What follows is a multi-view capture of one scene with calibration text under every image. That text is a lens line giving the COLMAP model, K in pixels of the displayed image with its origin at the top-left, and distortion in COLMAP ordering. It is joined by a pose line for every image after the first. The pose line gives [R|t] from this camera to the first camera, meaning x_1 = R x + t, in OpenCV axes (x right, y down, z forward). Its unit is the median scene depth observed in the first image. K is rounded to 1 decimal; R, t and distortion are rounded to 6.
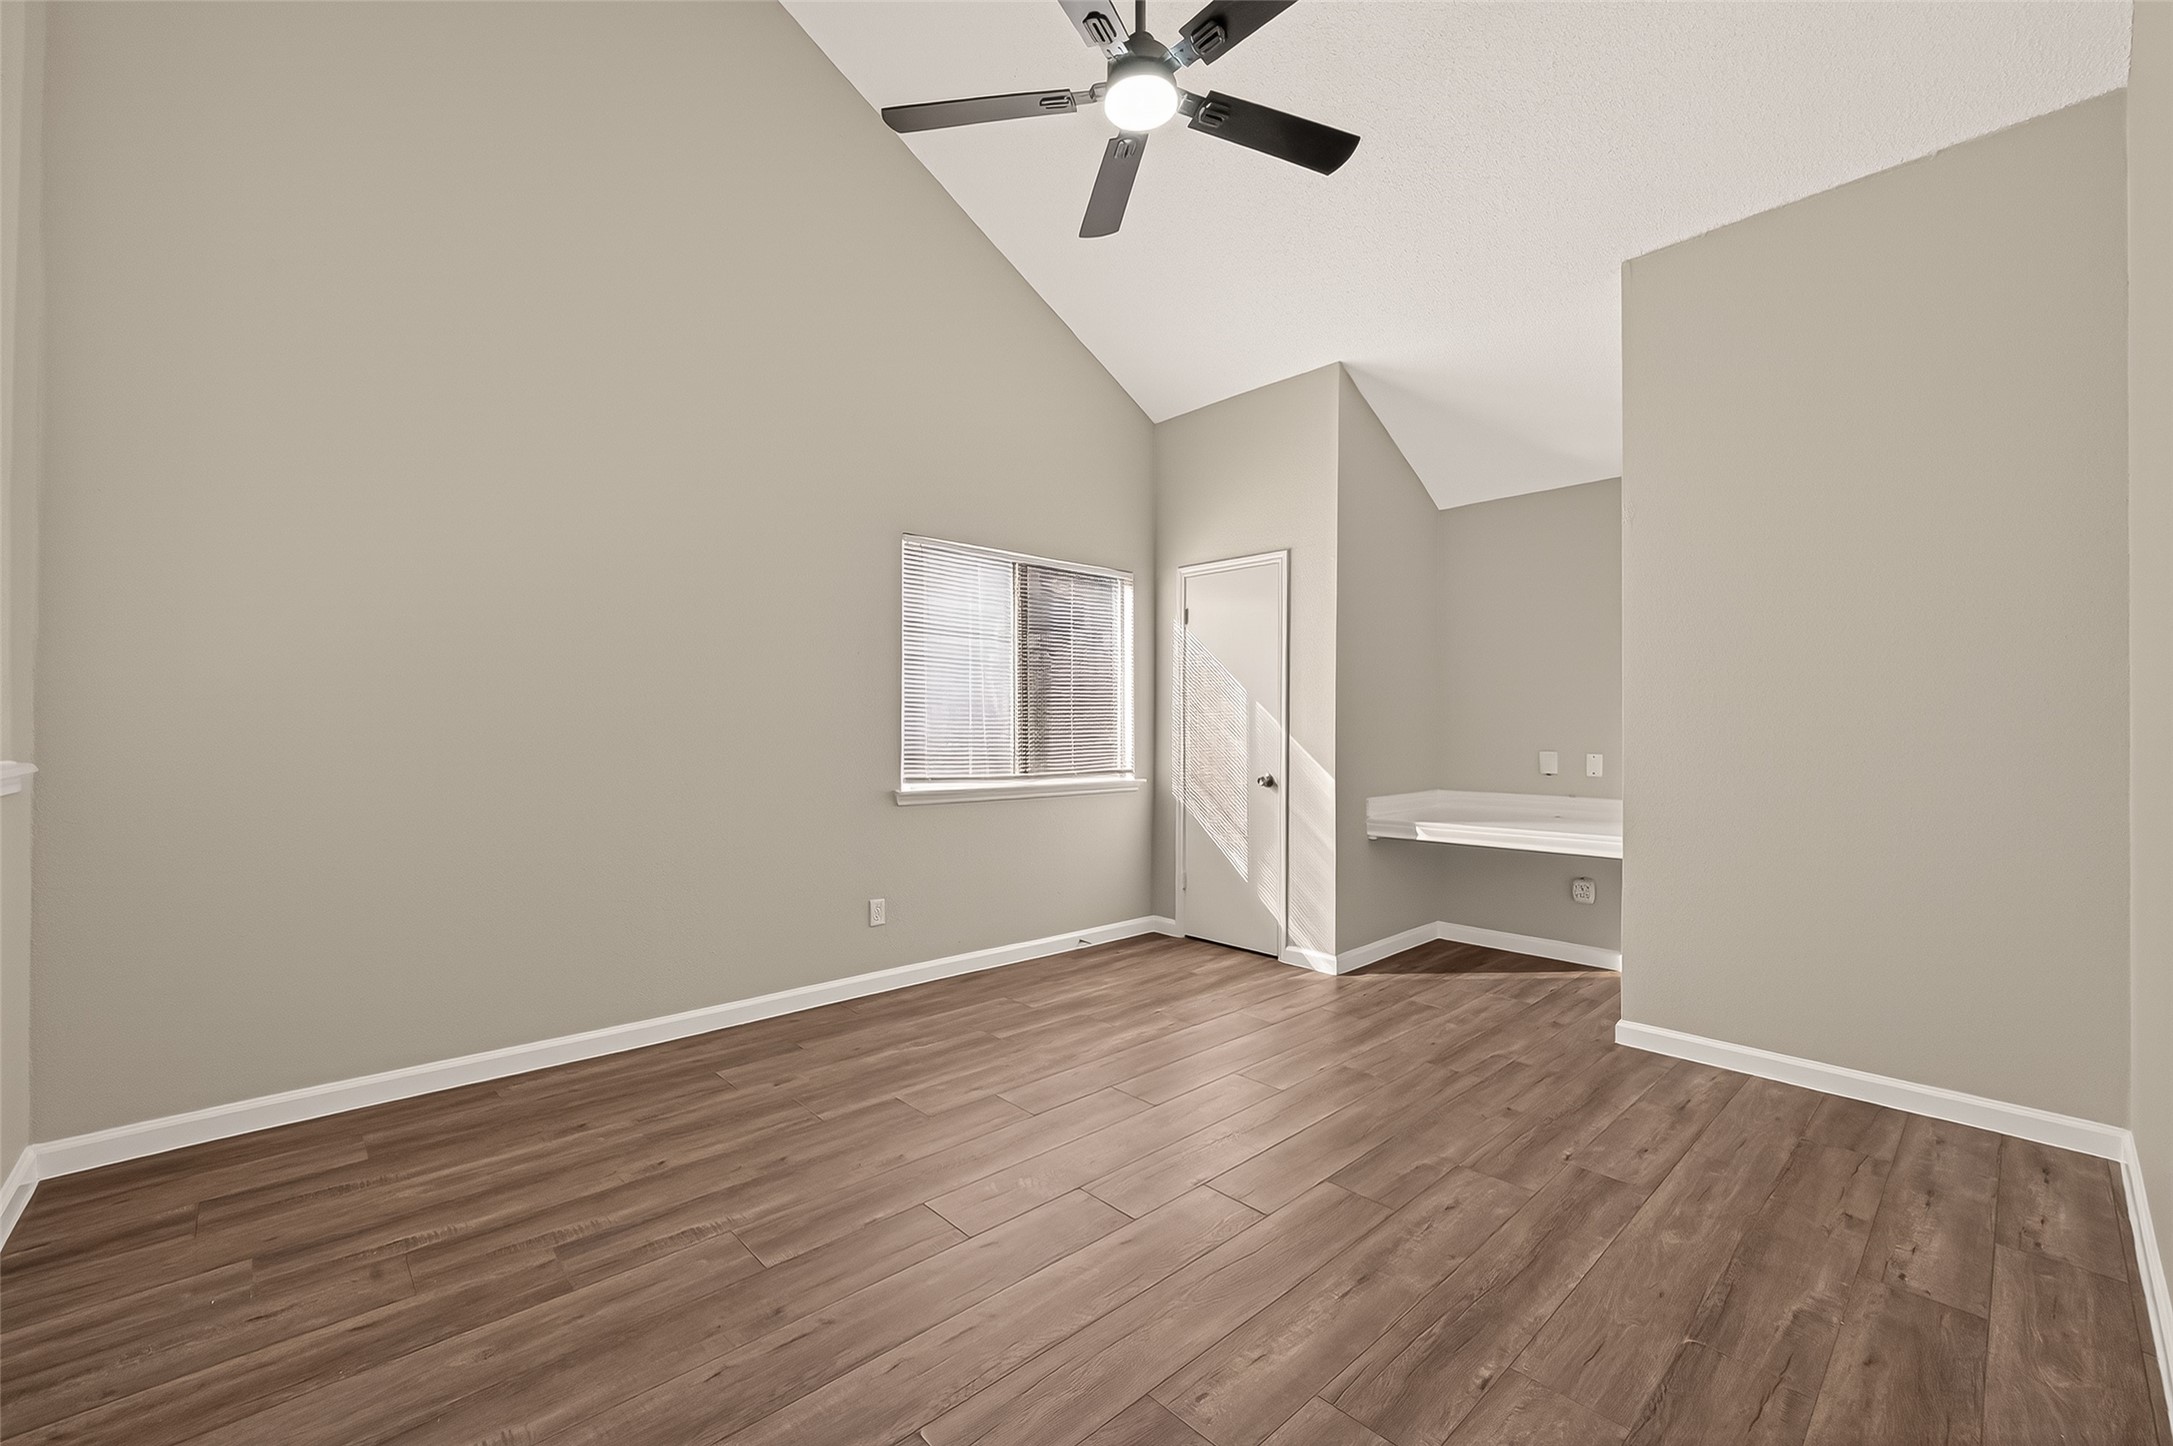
lens RADIAL K [[858.0, 0, 1099.1], [0, 858.0, 725.0], [0, 0, 1]] dist [0.007252, -0.001289]
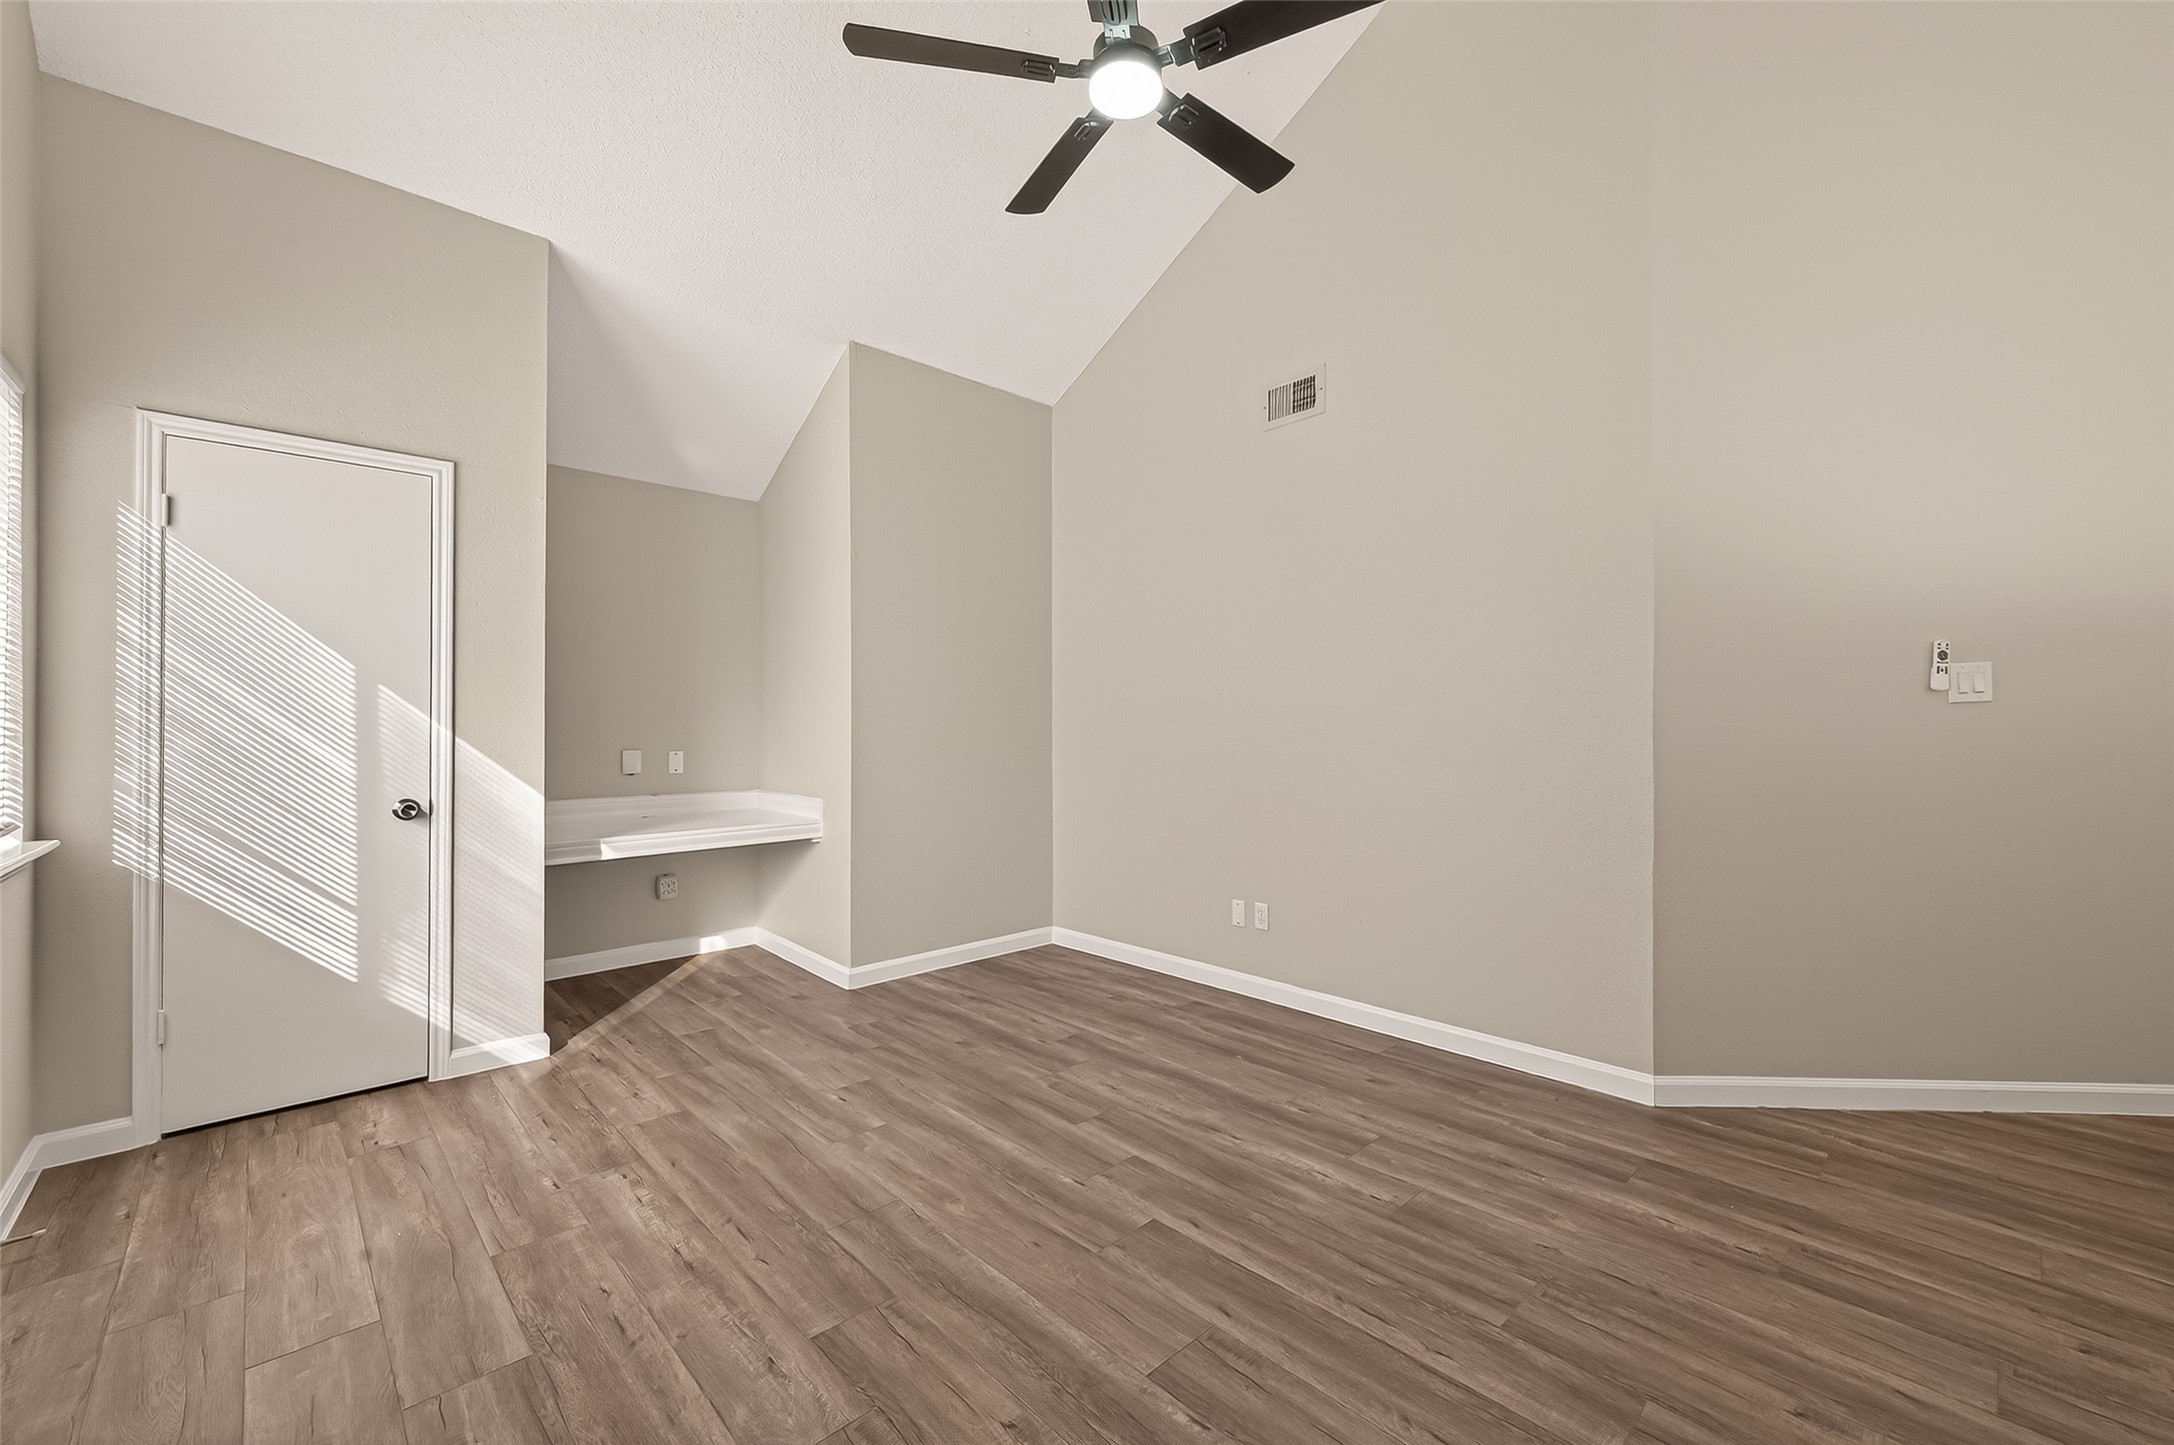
lens RADIAL K [[858.4, 0, 1084.7], [0, 858.4, 722.2], [0, 0, 1]] dist [0.007252, -0.001289]
pose [[0.020190, 0.002434, 0.999793, -0.708620], [-0.003823, 0.999990, -0.002357, -0.001555], [-0.999789, -0.003774, 0.020199, 0.780563]]
